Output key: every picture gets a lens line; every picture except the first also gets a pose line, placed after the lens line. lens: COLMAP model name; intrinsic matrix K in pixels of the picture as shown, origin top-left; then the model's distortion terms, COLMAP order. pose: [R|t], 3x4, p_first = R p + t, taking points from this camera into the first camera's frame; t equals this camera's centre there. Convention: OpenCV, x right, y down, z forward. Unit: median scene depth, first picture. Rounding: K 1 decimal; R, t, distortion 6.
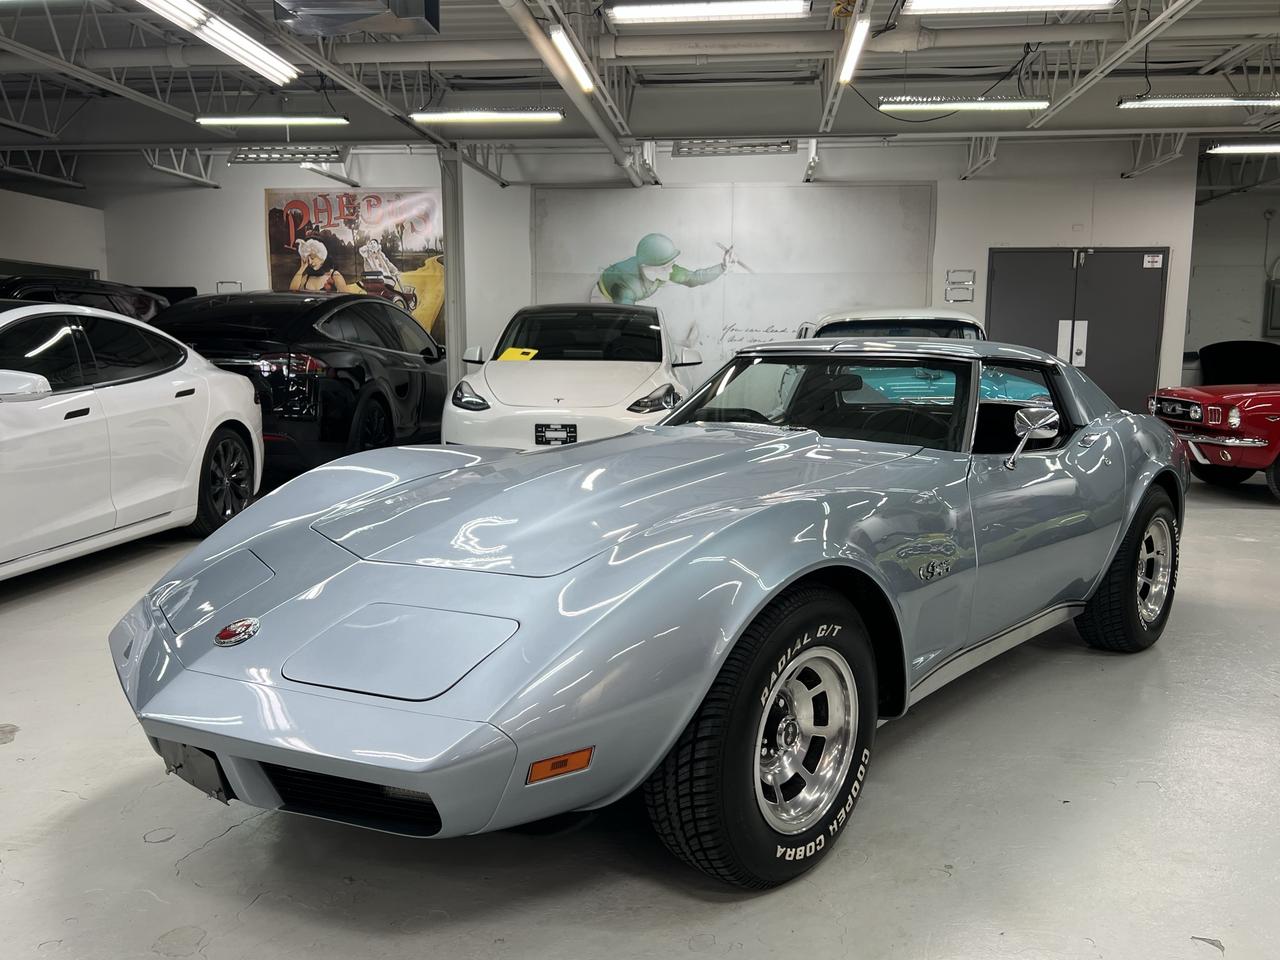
lens RADIAL K [[1044.0, 0, 637.5], [0, 1044.0, 481.0], [0, 0, 1]] dist [0.033189, -0.013322]
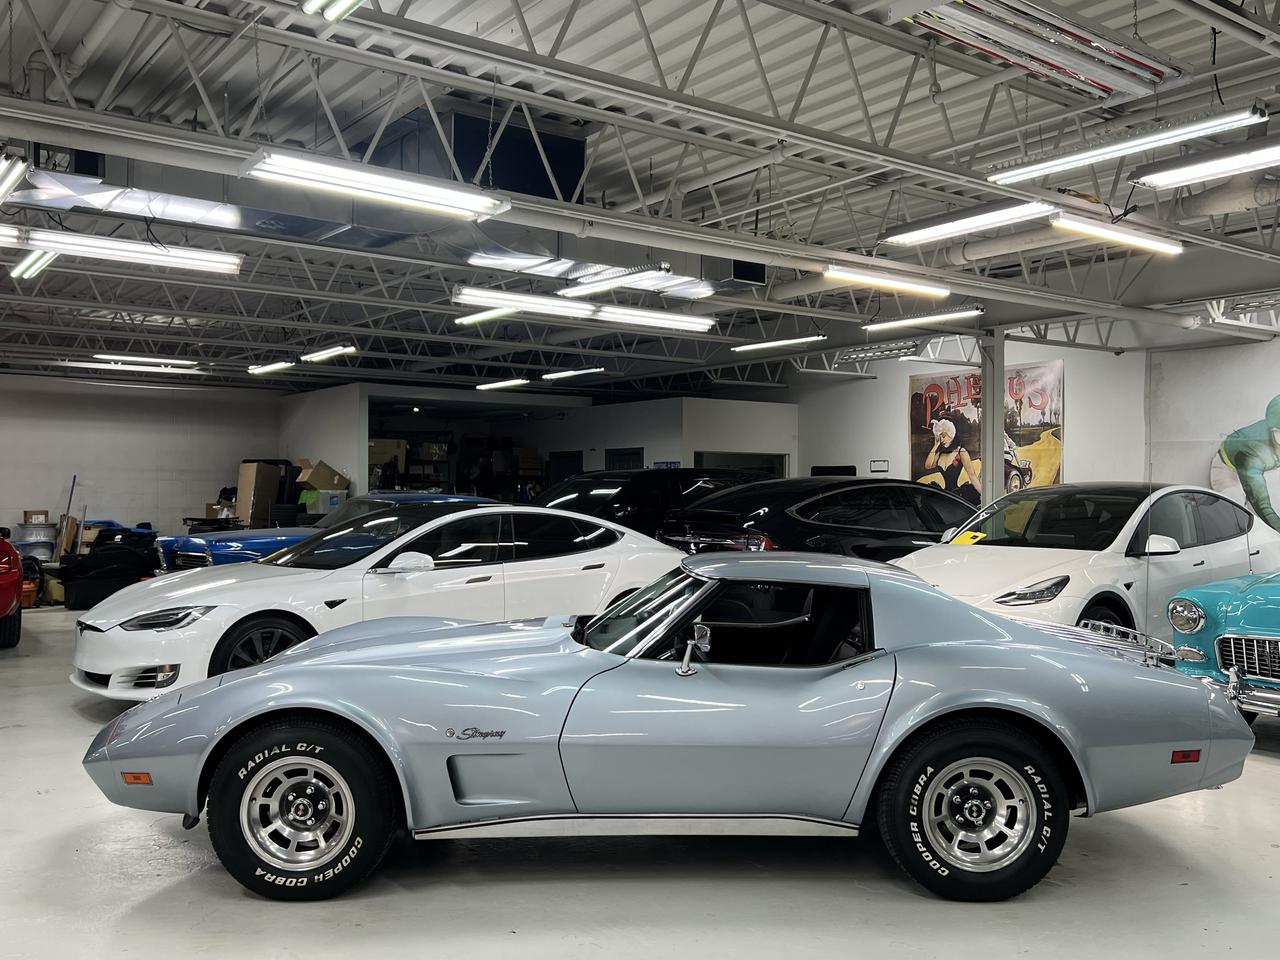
lens RADIAL K [[1113.3, 0, 630.6], [0, 1113.3, 480.7], [0, 0, 1]] dist [0.012238, -0.002081]
pose [[0.680593, -0.012601, -0.732553, 0.301904], [-0.093189, 0.990243, -0.103612, -0.022980], [0.726711, 0.138784, 0.672778, 0.021400]]
